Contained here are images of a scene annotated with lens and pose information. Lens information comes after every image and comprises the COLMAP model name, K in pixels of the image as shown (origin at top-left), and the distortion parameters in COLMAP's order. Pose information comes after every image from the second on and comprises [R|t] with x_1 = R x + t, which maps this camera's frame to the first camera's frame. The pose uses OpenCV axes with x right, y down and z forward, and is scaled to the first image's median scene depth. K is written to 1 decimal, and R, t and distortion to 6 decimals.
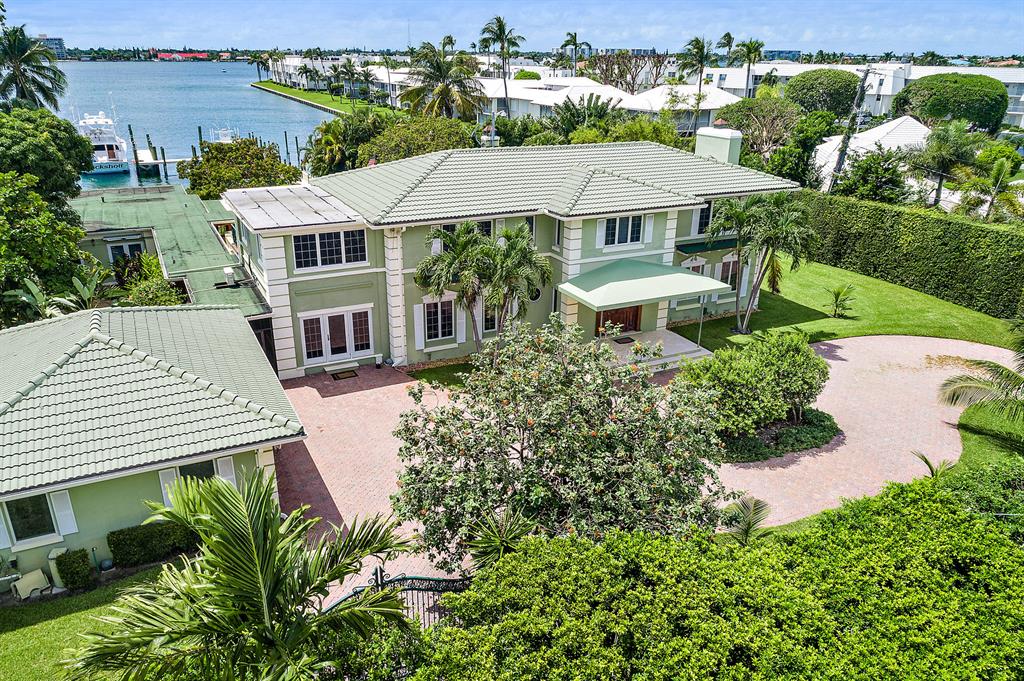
lens RADIAL K [[742.5, 0, 511.7], [0, 742.5, 372.9], [0, 0, 1]] dist [-0.004700, 0.002037]
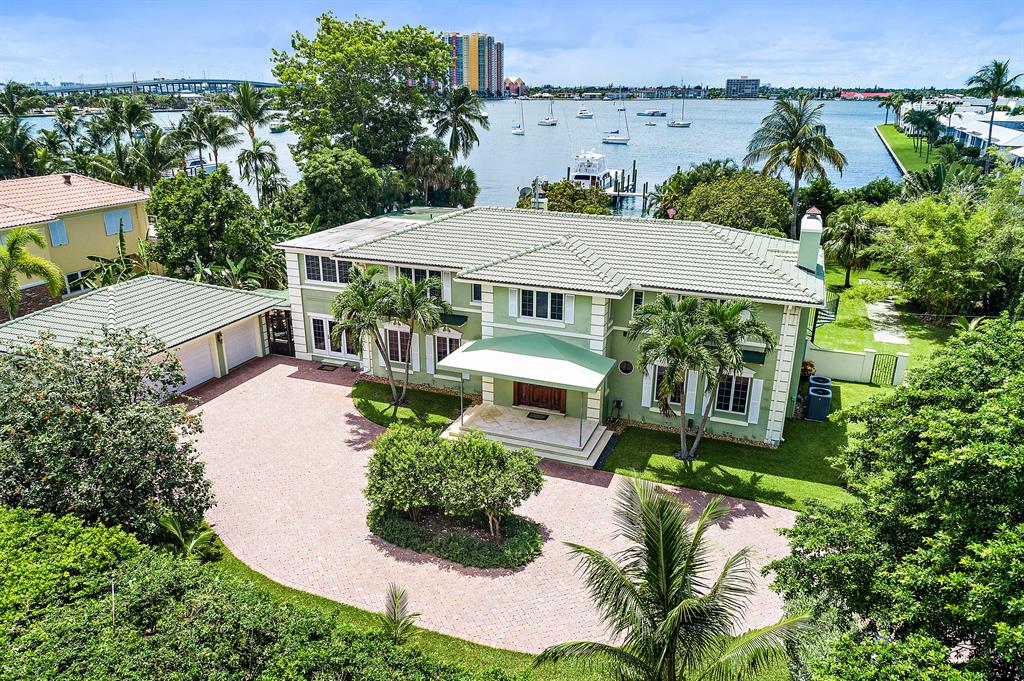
lens RADIAL K [[742.5, 0, 511.7], [0, 742.5, 372.9], [0, 0, 1]] dist [-0.004700, 0.002037]
pose [[0.669516, 0.263130, -0.694630, 0.822862], [-0.293346, 0.952804, 0.078188, -0.170913], [0.682419, 0.151419, 0.715106, 0.287036]]
